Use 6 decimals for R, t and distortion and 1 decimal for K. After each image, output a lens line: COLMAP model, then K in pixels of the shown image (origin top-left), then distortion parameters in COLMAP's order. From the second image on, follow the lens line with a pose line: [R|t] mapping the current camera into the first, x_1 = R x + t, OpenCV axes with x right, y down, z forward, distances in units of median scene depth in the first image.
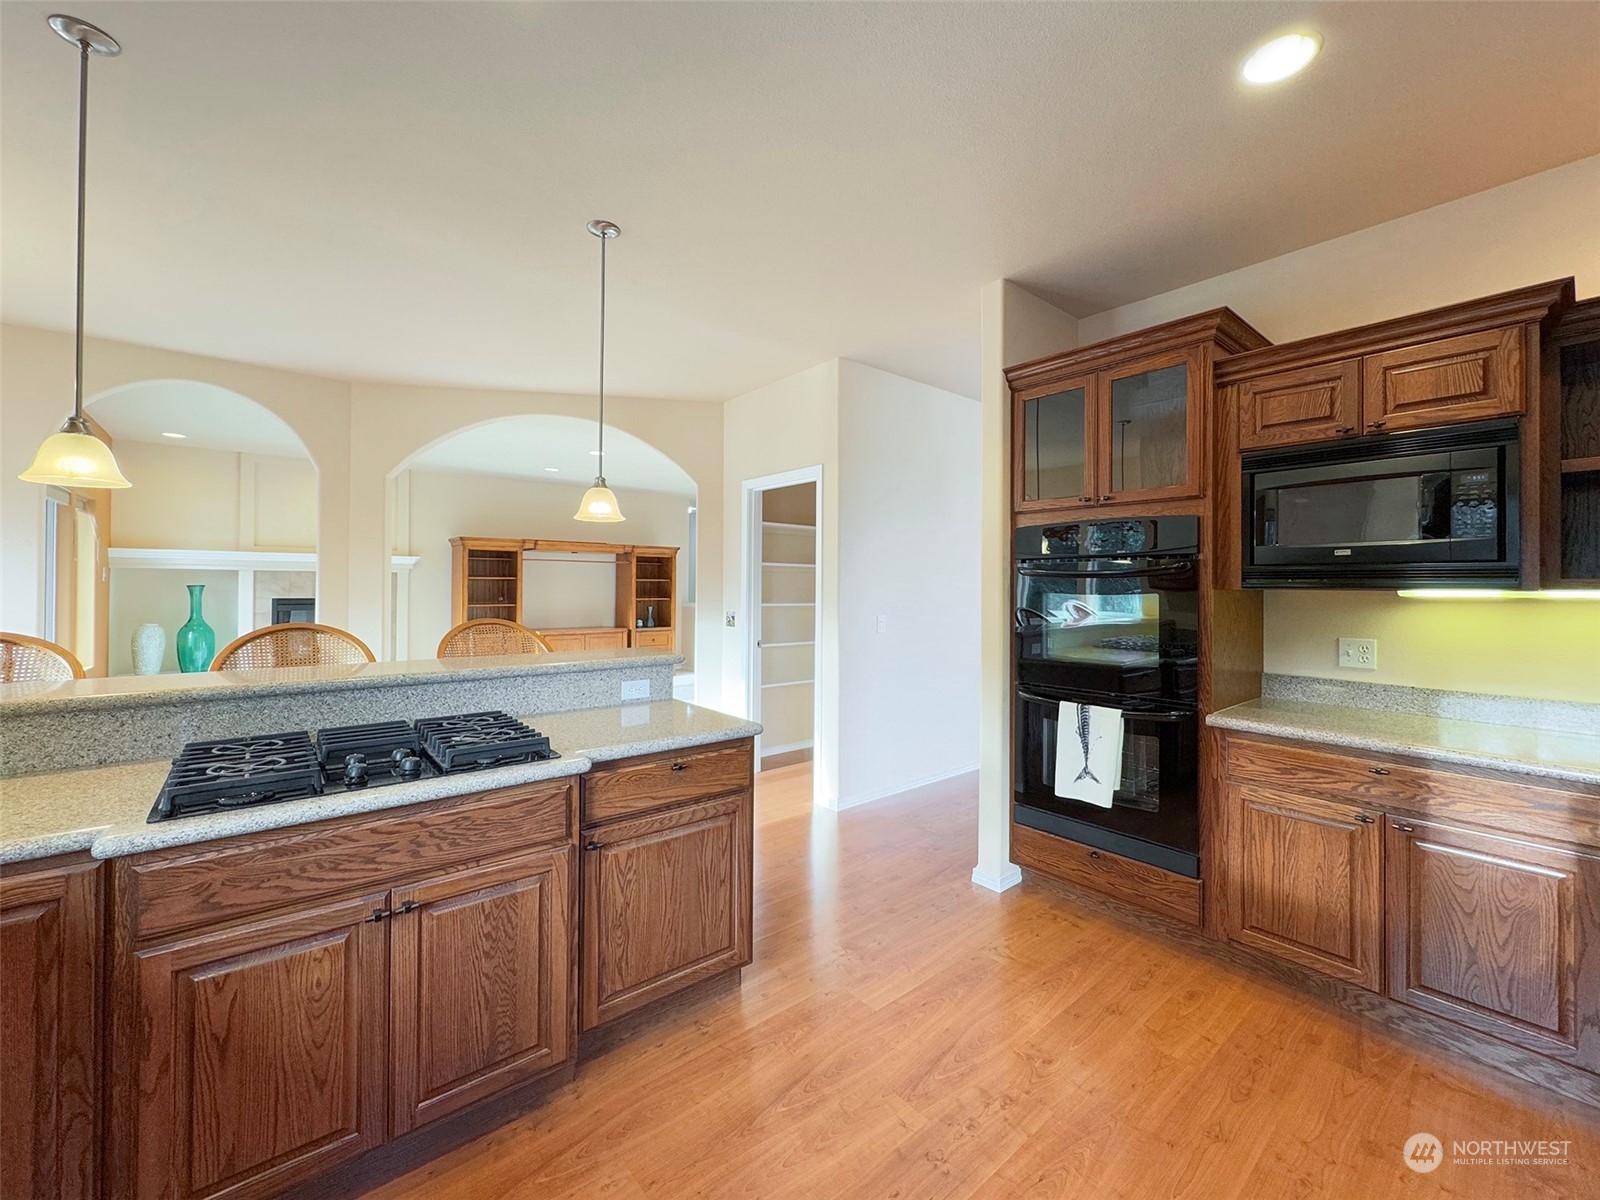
lens RADIAL K [[653.3, 0, 826.7], [0, 653.3, 583.7], [0, 0, 1]] dist [0.003693, -0.002430]
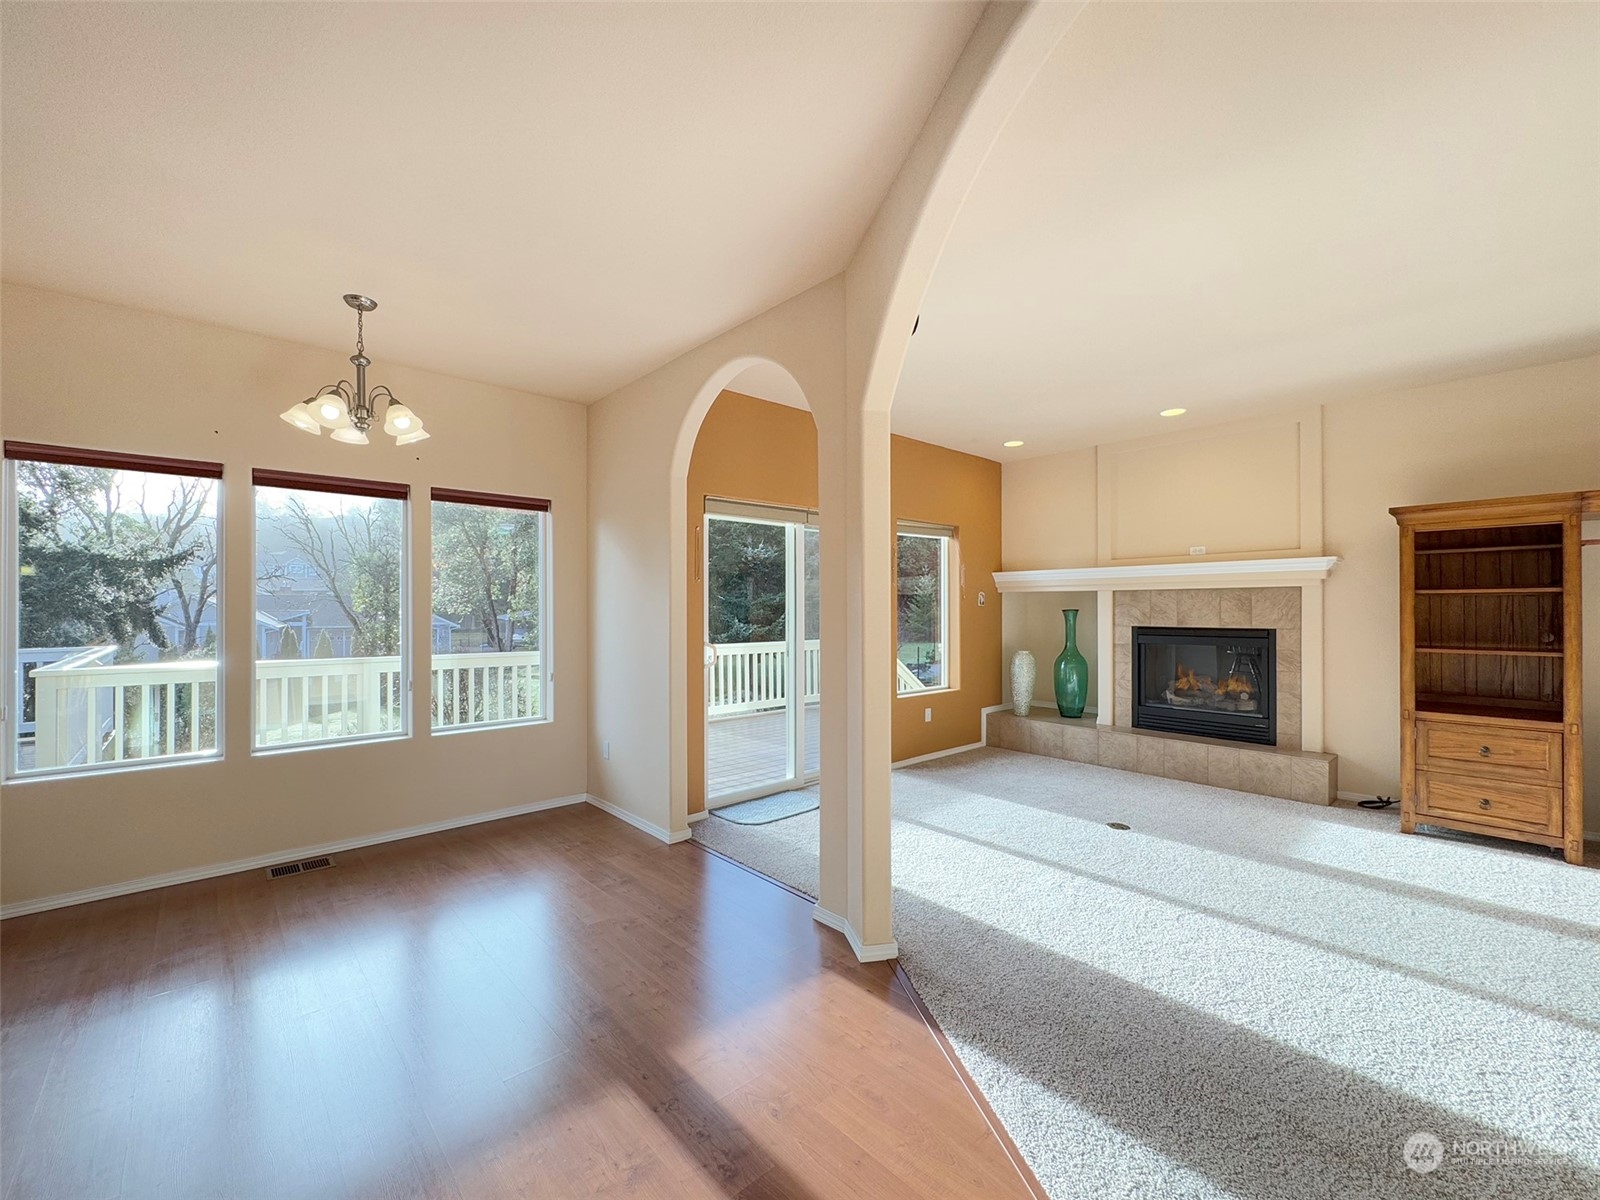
lens RADIAL K [[653.3, 0, 797.2], [0, 653.3, 608.7], [0, 0, 1]] dist [0.003693, -0.002430]
pose [[0.007052, -0.005724, -0.999959, -0.103809], [0.005597, 0.999968, -0.005685, 0.005020], [0.999959, -0.005556, 0.007084, 0.753203]]
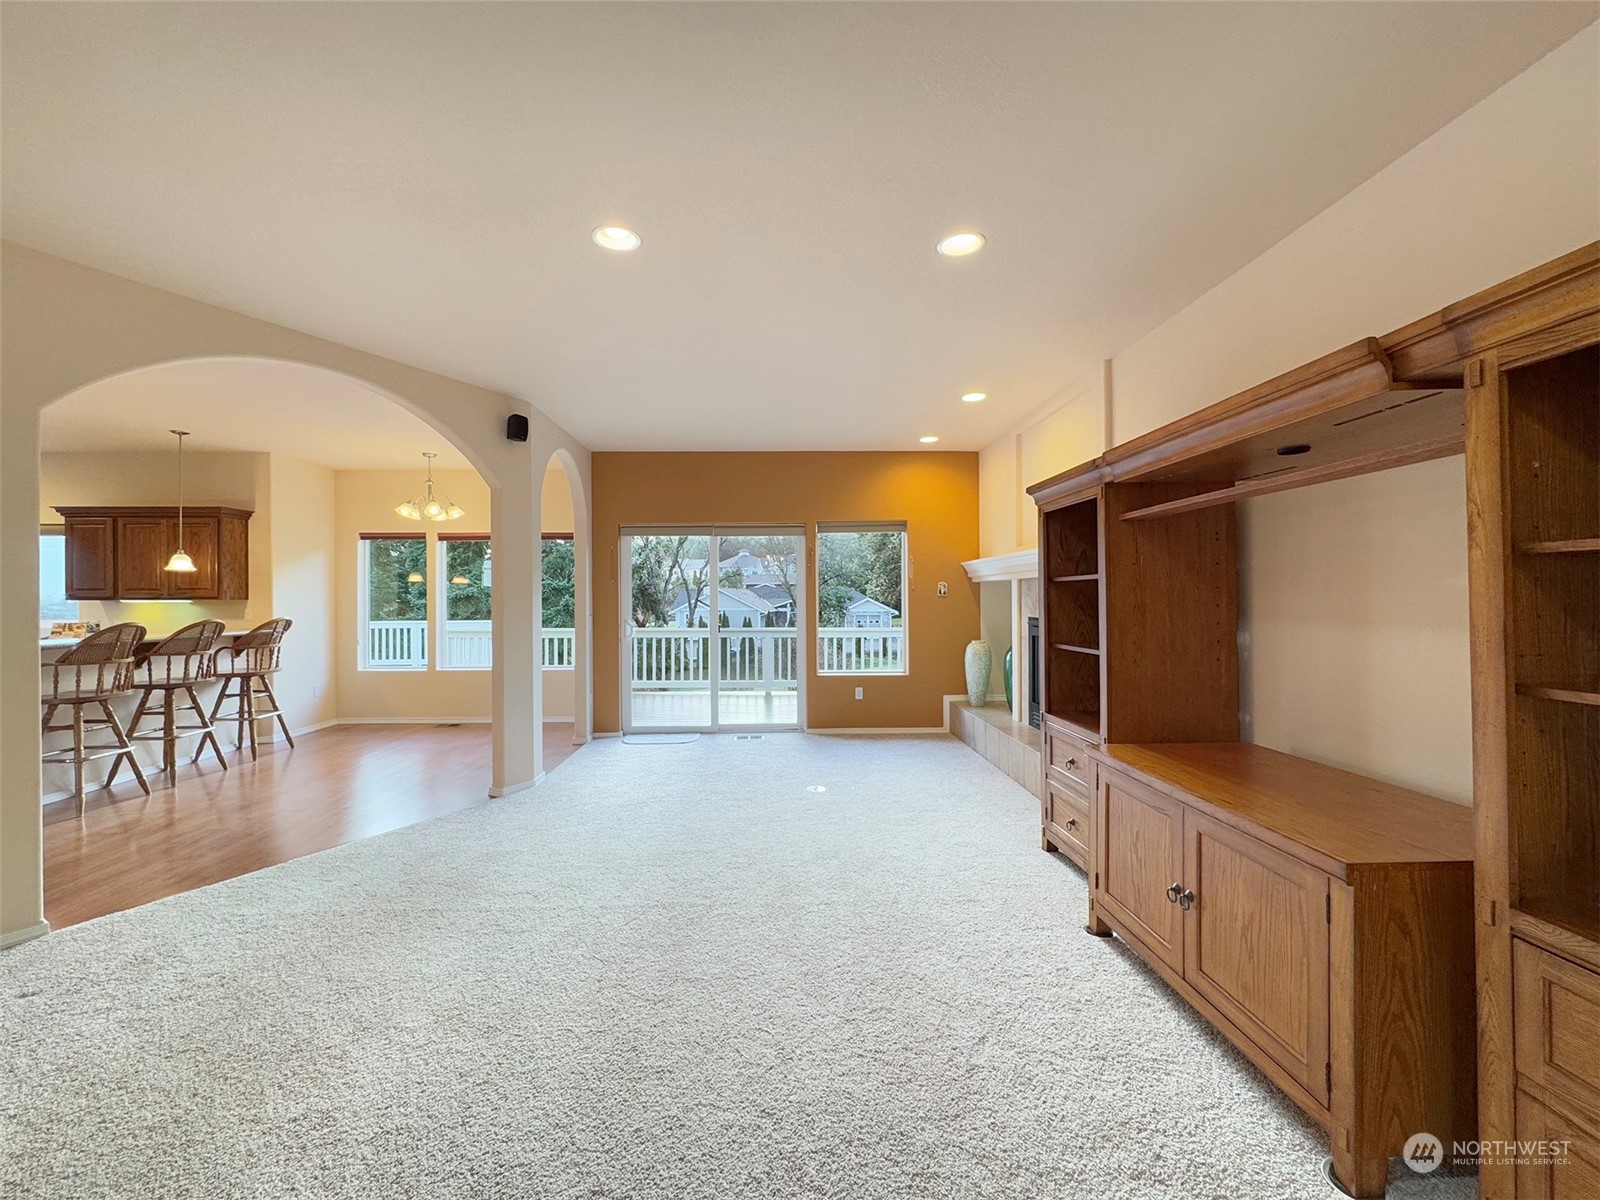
lens RADIAL K [[653.3, 0, 778.3], [0, 653.3, 598.1], [0, 0, 1]] dist [0.003693, -0.002430]
pose [[-0.638220, -0.004038, -0.769843, -0.150132], [0.003757, 0.999958, -0.008359, 0.008110], [0.769845, -0.008227, -0.638178, 1.559826]]
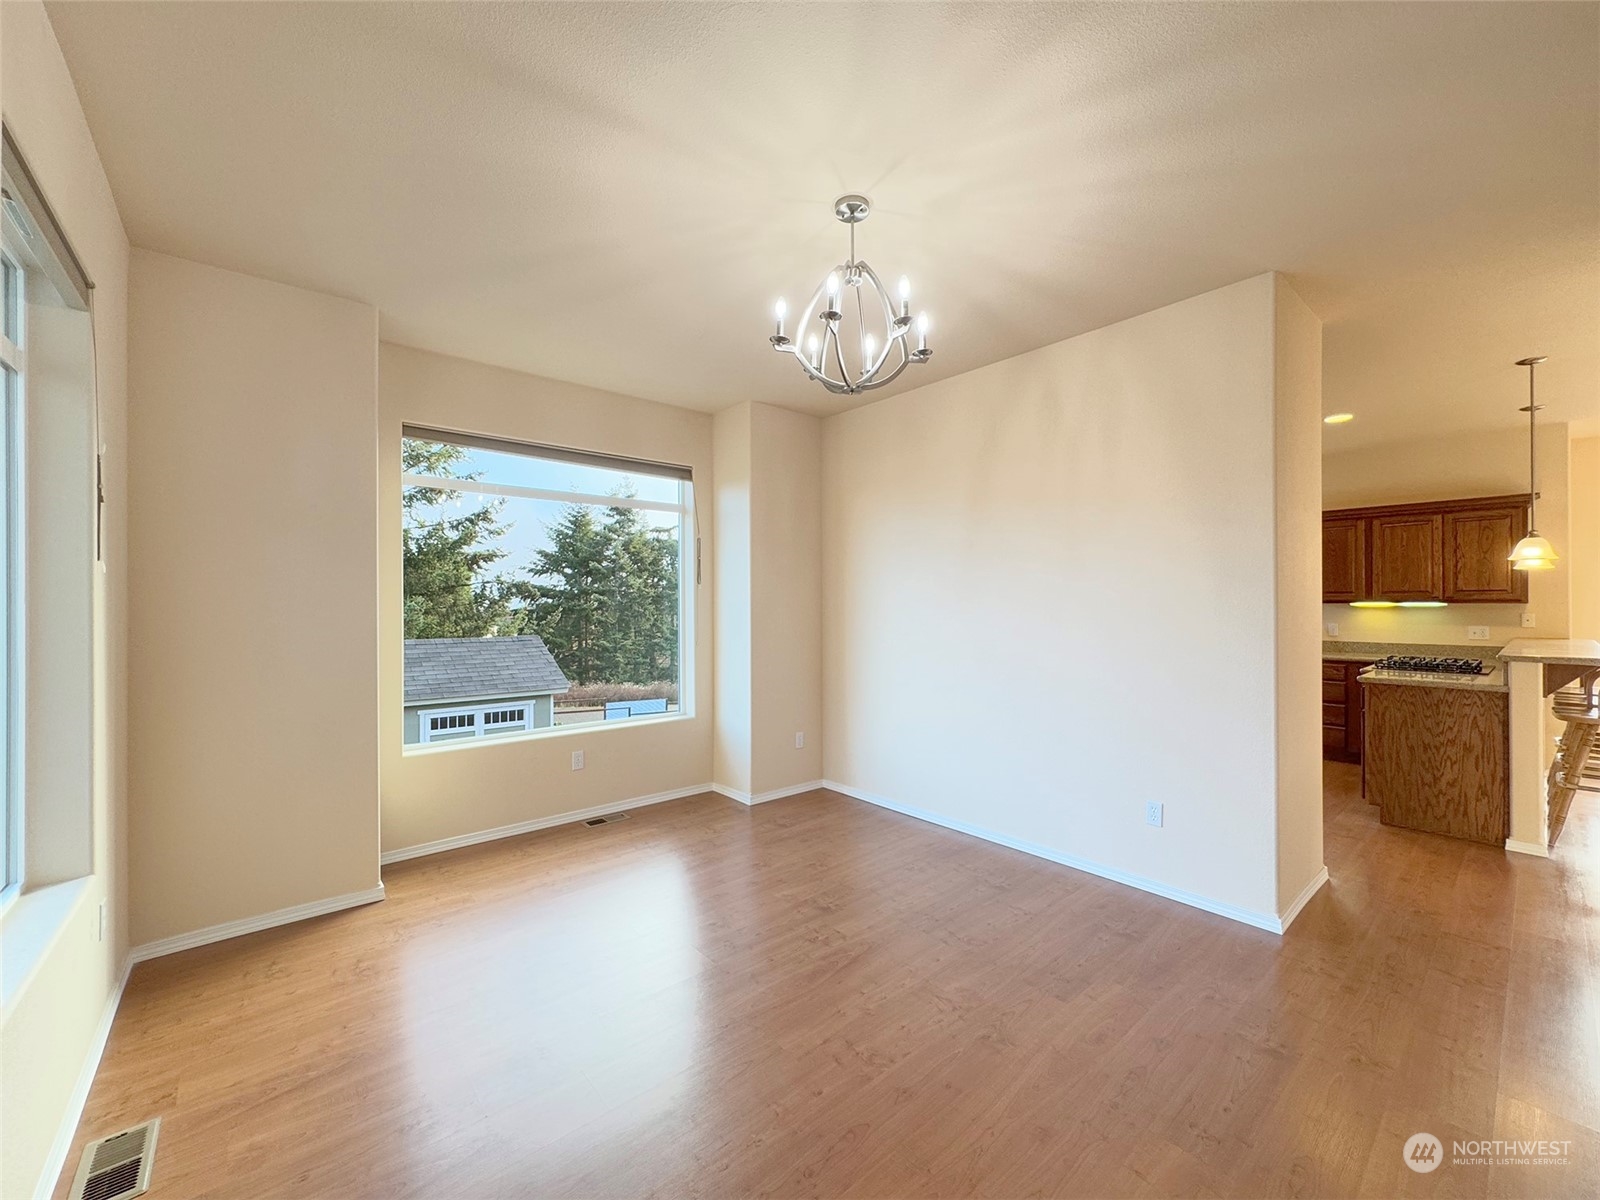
lens RADIAL K [[653.3, 0, 804.6], [0, 653.3, 603.3], [0, 0, 1]] dist [0.003693, -0.002430]
pose [[-0.999948, -0.007557, -0.006846, 0.579471], [-0.007507, 0.999945, -0.007288, 0.012048], [0.006901, -0.007236, -0.999950, 1.096118]]
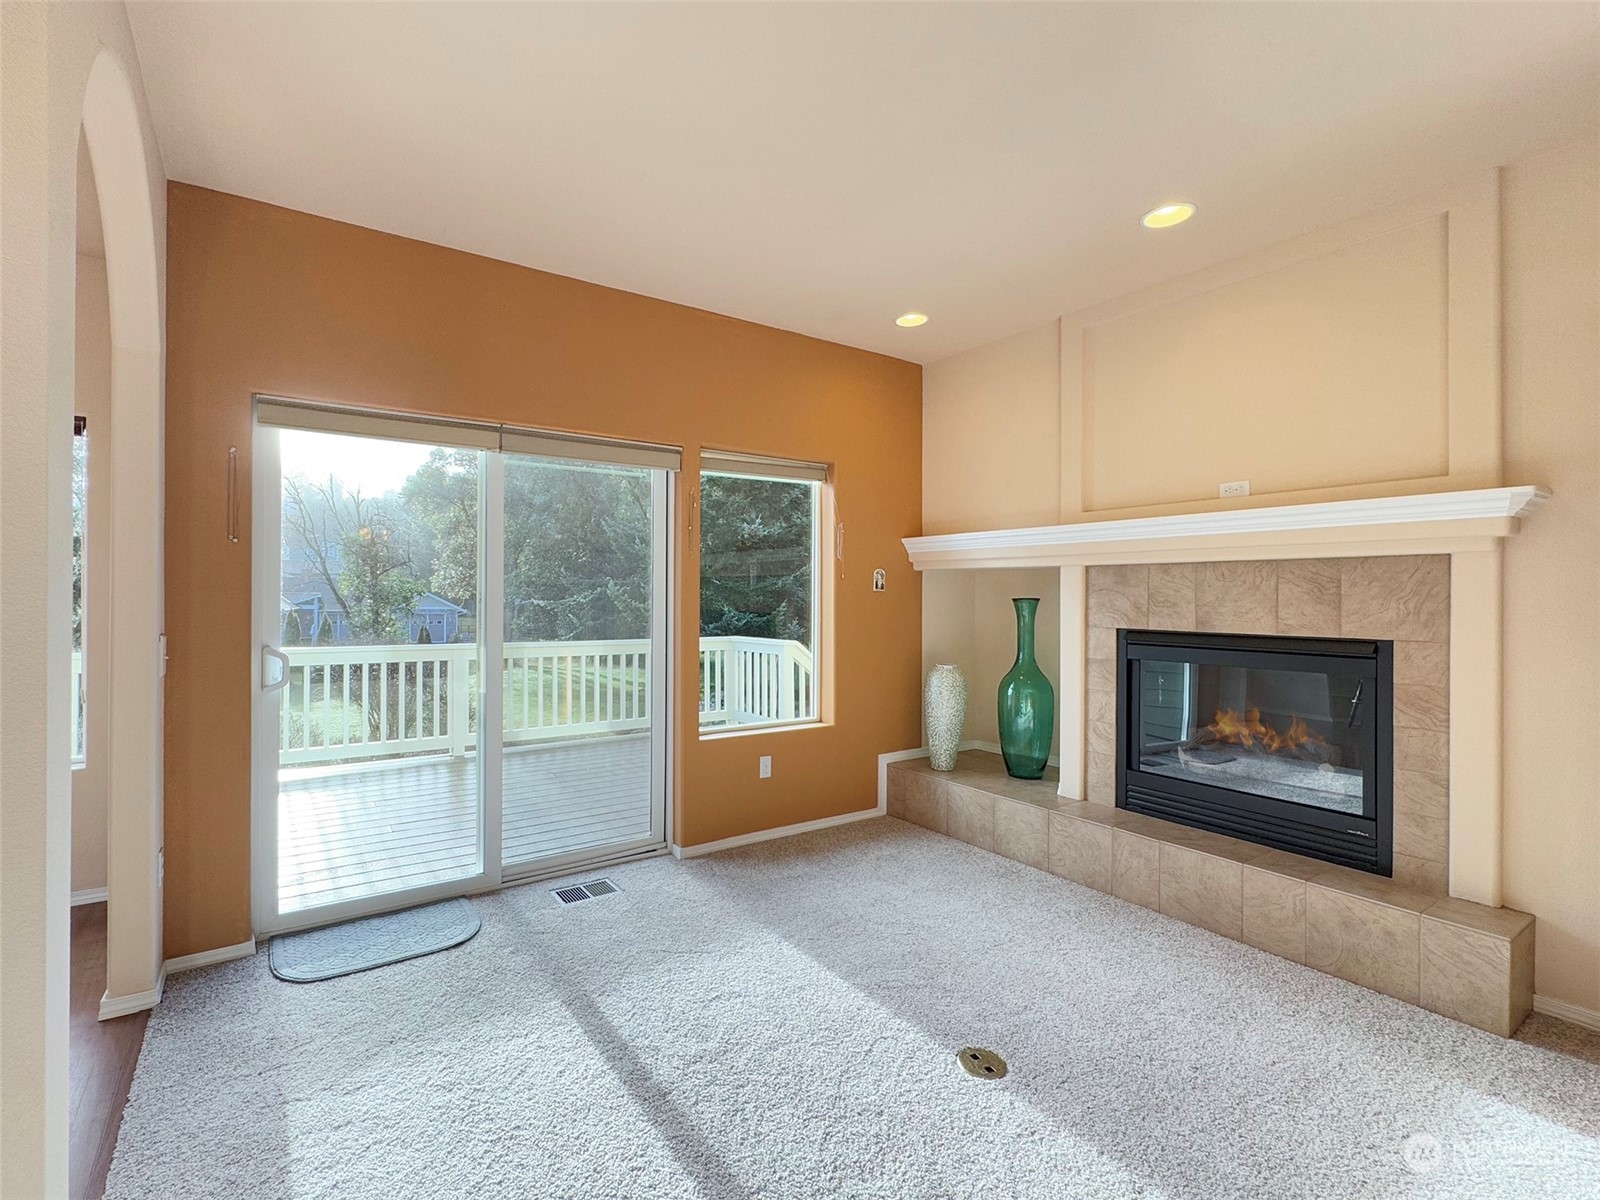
lens RADIAL K [[727.1, 0, 722.2], [0, 727.1, 592.2], [0, 0, 1]] dist [-0.001880, 0.000205]
pose [[-0.154826, -0.010889, -0.987882, -0.415447], [-0.004034, 0.999938, -0.010390, 0.005702], [0.987934, 0.002376, -0.154860, 1.022067]]
